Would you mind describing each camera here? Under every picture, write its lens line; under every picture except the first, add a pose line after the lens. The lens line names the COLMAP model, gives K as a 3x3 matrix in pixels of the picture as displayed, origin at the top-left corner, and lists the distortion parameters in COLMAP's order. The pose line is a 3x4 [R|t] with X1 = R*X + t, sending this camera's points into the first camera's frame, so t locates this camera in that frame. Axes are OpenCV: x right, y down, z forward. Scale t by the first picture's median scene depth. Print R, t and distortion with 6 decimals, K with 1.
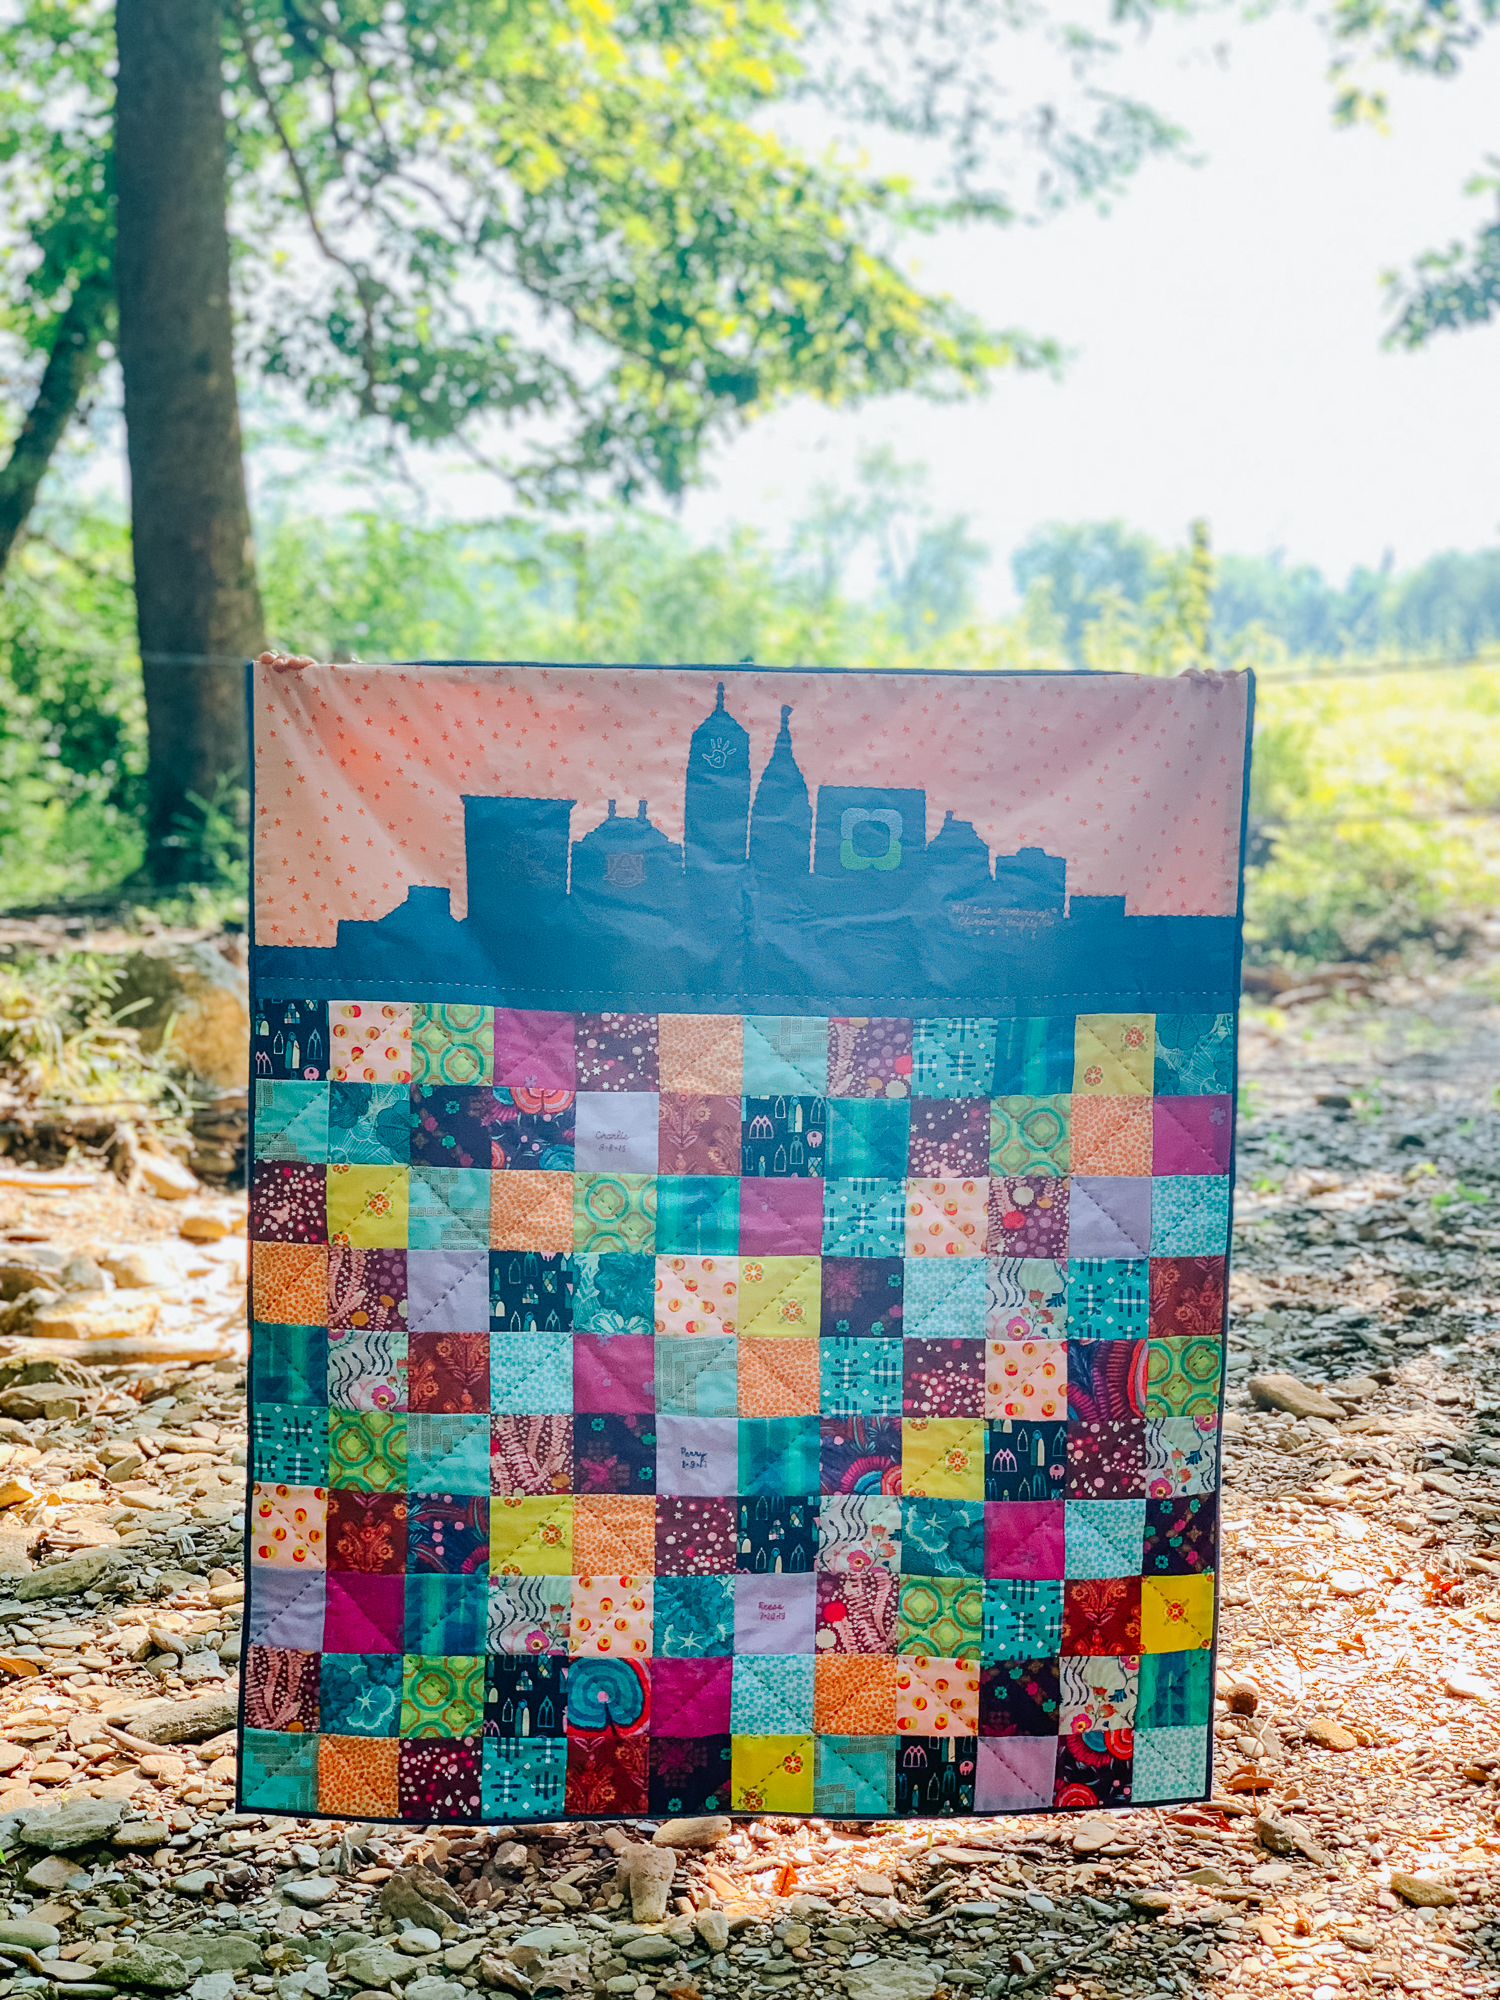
lens RADIAL K [[3124.2, 0, 750.0], [0, 3124.2, 1000.0], [0, 0, 1]] dist [0.081623, 0.090311]
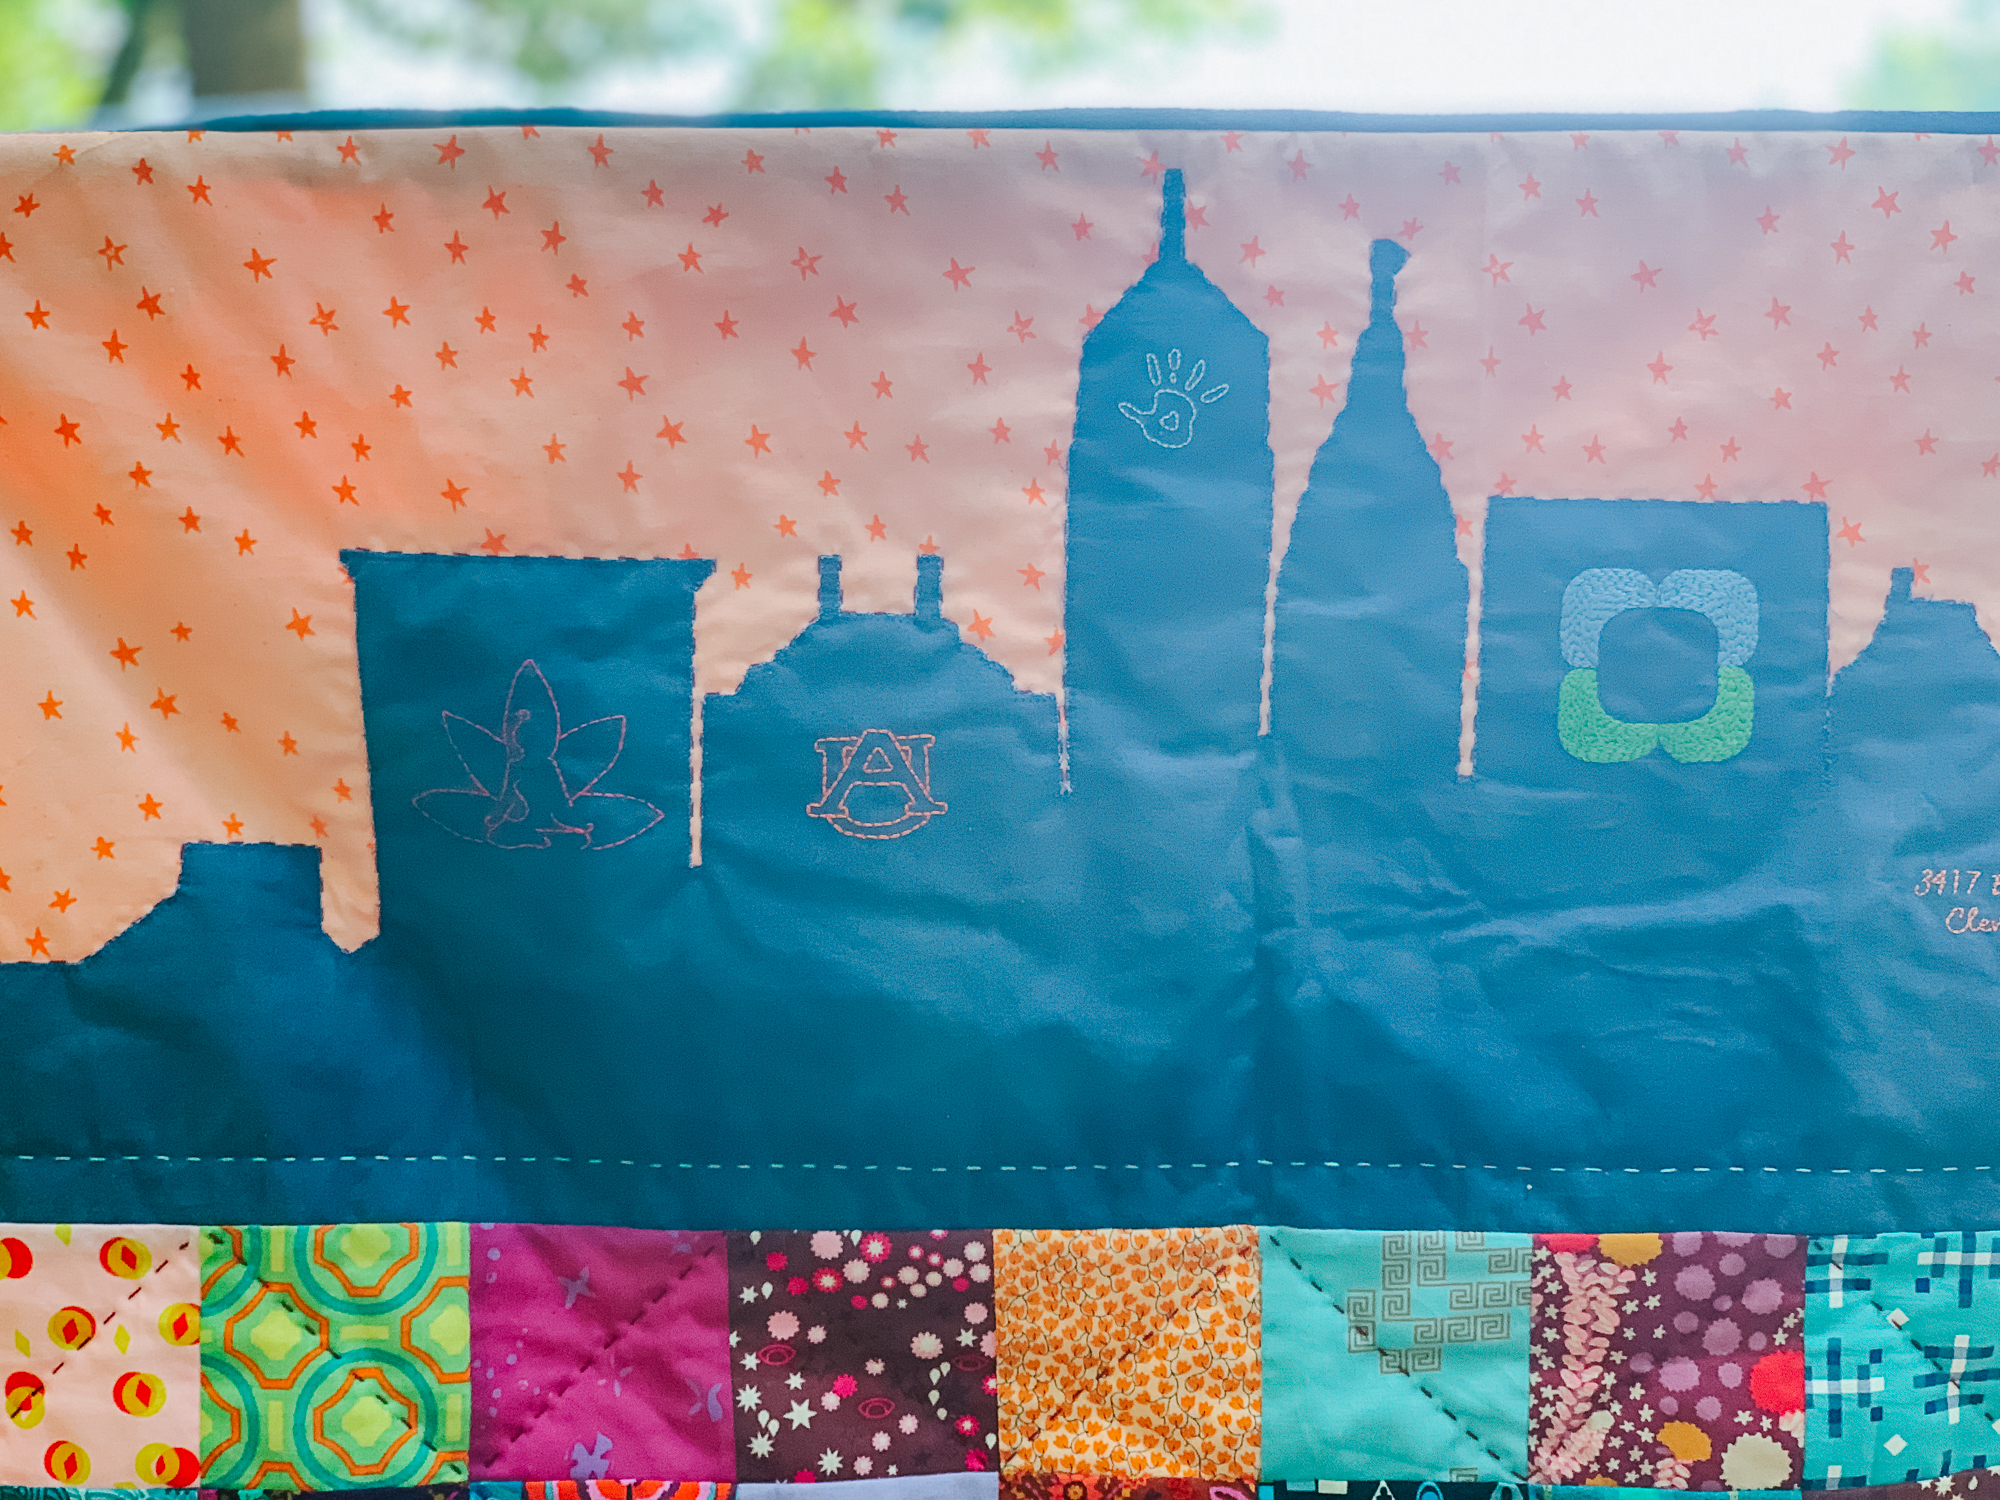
lens RADIAL K [[3124.2, 0, 1010.3], [0, 3124.2, 801.5], [0, 0, 1]] dist [0.081623, 0.090311]
pose [[0.999145, -0.022745, 0.034538, -0.037471], [0.020925, 0.998418, 0.052186, -0.055628], [-0.035670, -0.051419, 0.998040, 0.687038]]
